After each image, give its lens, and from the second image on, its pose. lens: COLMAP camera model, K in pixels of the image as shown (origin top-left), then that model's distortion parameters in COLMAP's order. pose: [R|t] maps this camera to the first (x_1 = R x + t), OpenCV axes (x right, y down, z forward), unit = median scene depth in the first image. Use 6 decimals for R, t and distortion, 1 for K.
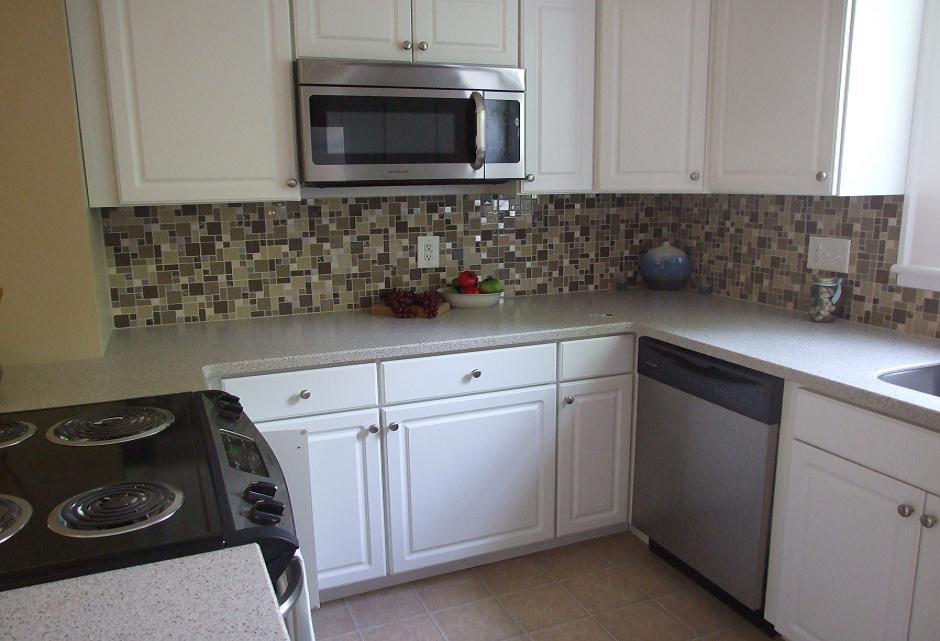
lens RADIAL K [[748.6, 0, 469.2], [0, 748.6, 344.9], [0, 0, 1]] dist [-0.032757, 0.008668]
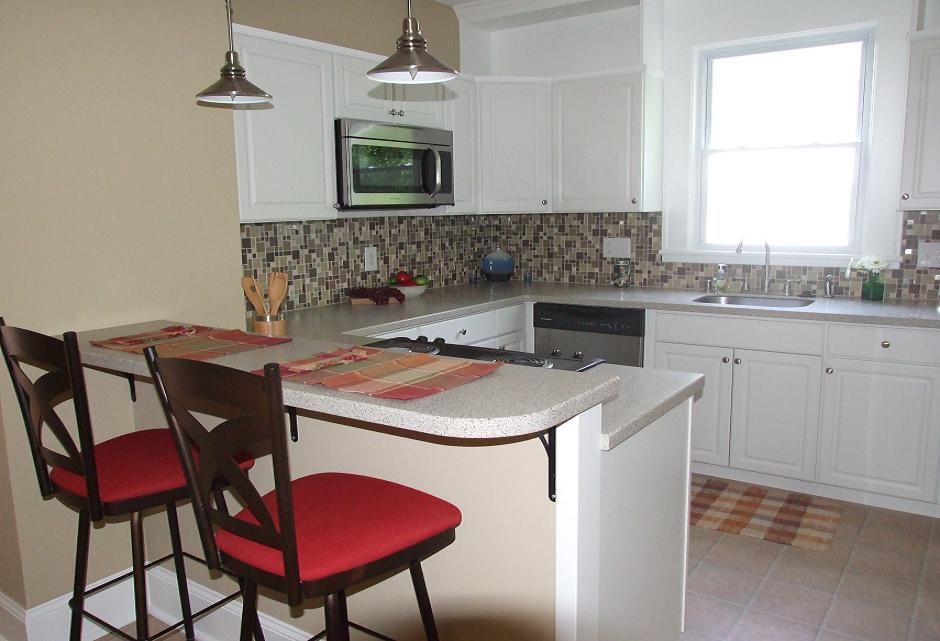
lens RADIAL K [[748.6, 0, 469.2], [0, 748.6, 344.9], [0, 0, 1]] dist [-0.032757, 0.008668]
pose [[0.848611, -0.097527, 0.519950, -0.672318], [0.122336, 0.992397, -0.013520, 0.075128], [-0.514679, 0.075082, 0.854089, -0.249158]]
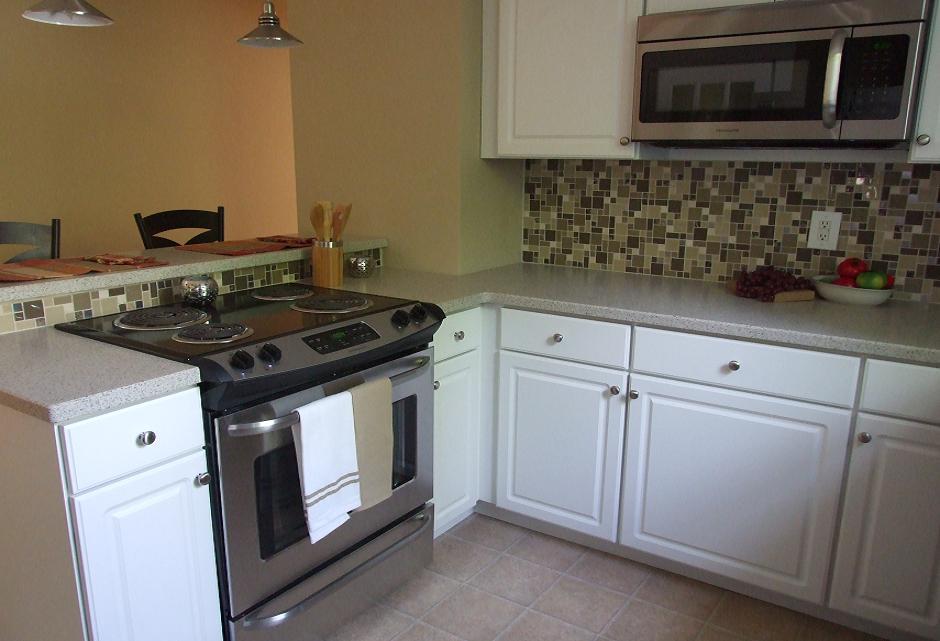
lens RADIAL K [[748.6, 0, 469.2], [0, 748.6, 344.9], [0, 0, 1]] dist [-0.032757, 0.008668]
pose [[0.541859, 0.223651, -0.810166, 0.469904], [-0.200045, 0.970562, 0.134135, -0.034363], [0.816316, 0.089387, 0.570648, 0.228944]]
